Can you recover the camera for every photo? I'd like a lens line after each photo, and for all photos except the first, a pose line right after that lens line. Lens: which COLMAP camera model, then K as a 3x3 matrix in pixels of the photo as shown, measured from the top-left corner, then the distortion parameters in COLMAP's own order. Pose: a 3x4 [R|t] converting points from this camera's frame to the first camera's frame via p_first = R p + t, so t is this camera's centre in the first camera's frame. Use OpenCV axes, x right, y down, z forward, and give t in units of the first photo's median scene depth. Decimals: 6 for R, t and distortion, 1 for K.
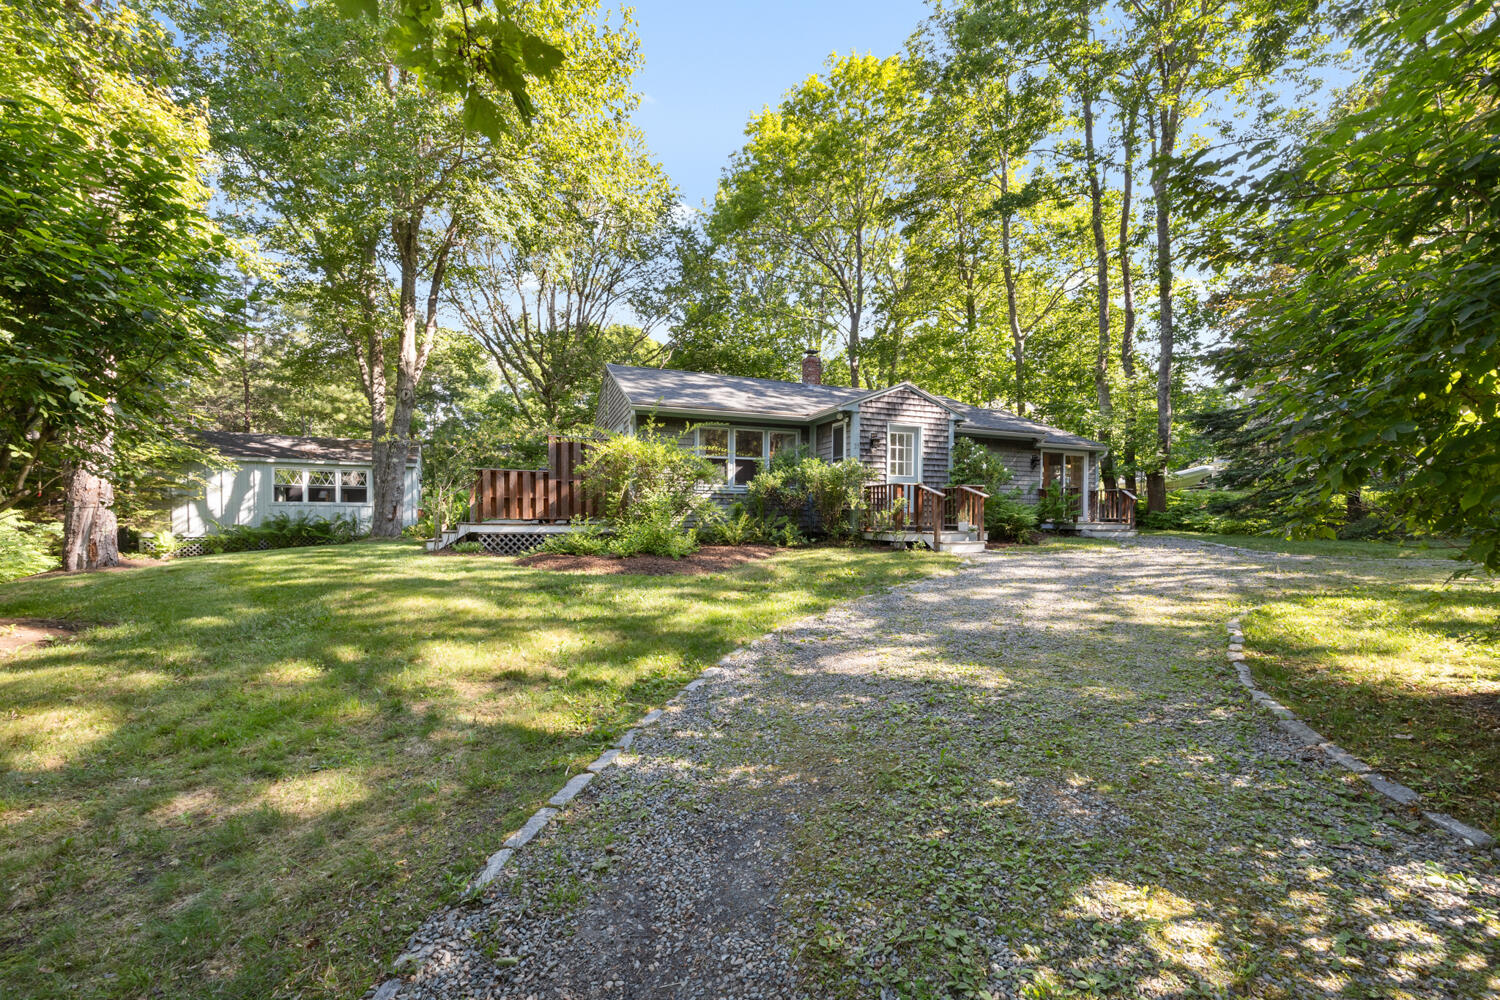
lens RADIAL K [[580.9, 0, 752.8], [0, 580.9, 511.6], [0, 0, 1]] dist [-0.001822, -0.000048]
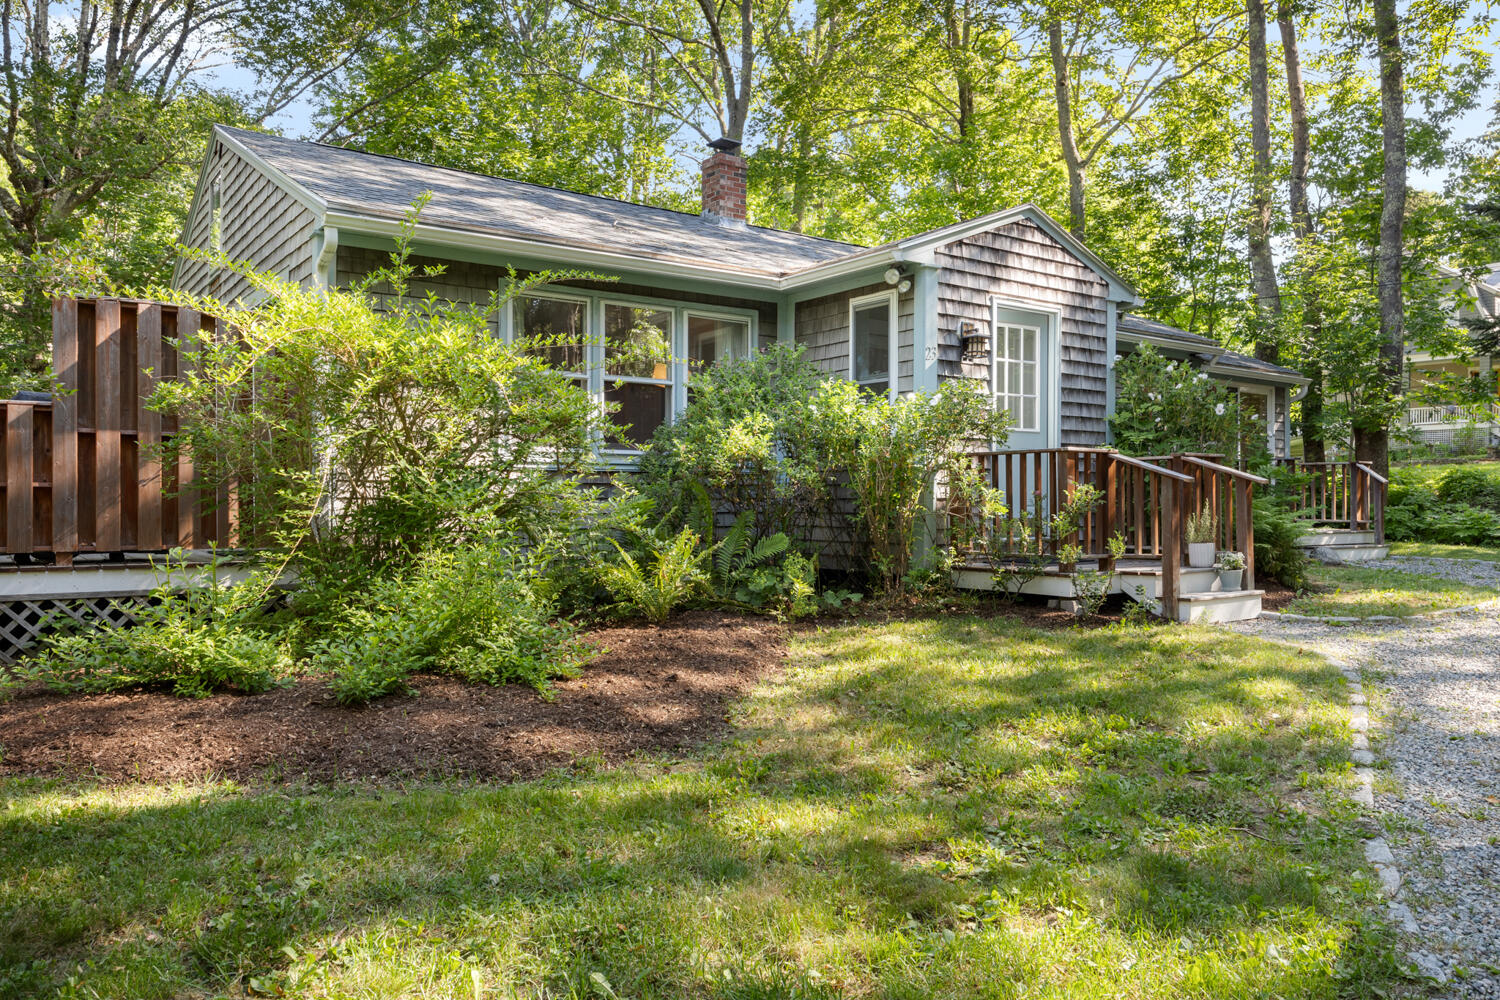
lens RADIAL K [[1066.7, 0, 747.0], [0, 1066.7, 491.2], [0, 0, 1]] dist [-0.009035, -0.005284]
pose [[0.966043, -0.003391, 0.258358, -0.125182], [0.004420, 0.999984, -0.003401, -0.016039], [-0.258342, 0.004428, 0.966043, 0.315423]]
